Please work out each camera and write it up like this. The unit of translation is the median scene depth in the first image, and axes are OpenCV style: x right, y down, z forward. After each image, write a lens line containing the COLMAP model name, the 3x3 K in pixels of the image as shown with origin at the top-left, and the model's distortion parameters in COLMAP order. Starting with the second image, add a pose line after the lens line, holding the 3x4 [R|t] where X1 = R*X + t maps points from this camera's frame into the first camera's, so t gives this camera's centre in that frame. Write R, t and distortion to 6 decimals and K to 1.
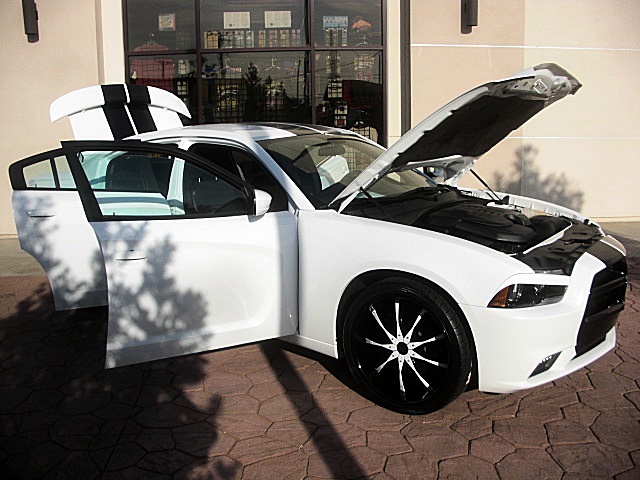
lens RADIAL K [[618.8, 0, 310.7], [0, 618.8, 241.4], [0, 0, 1]] dist [-0.219739, 0.208643]
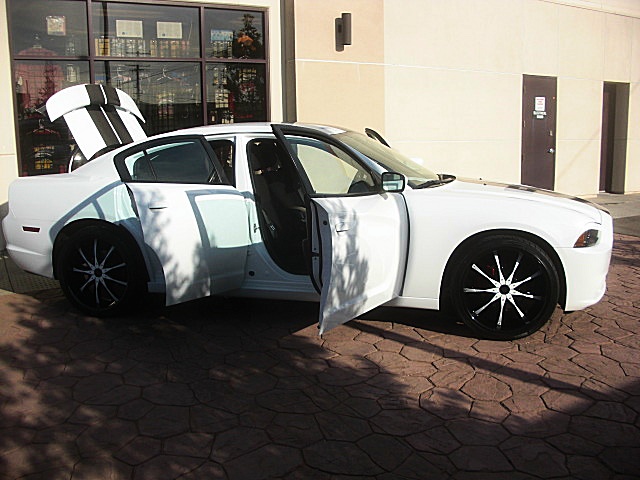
lens RADIAL K [[618.8, 0, 310.7], [0, 618.8, 241.4], [0, 0, 1]] dist [-0.219739, 0.208643]
pose [[0.897220, -0.076205, 0.434958, -0.309148], [0.089464, 0.995939, -0.010054, 0.018875], [-0.432425, 0.047934, 0.900395, 0.001594]]
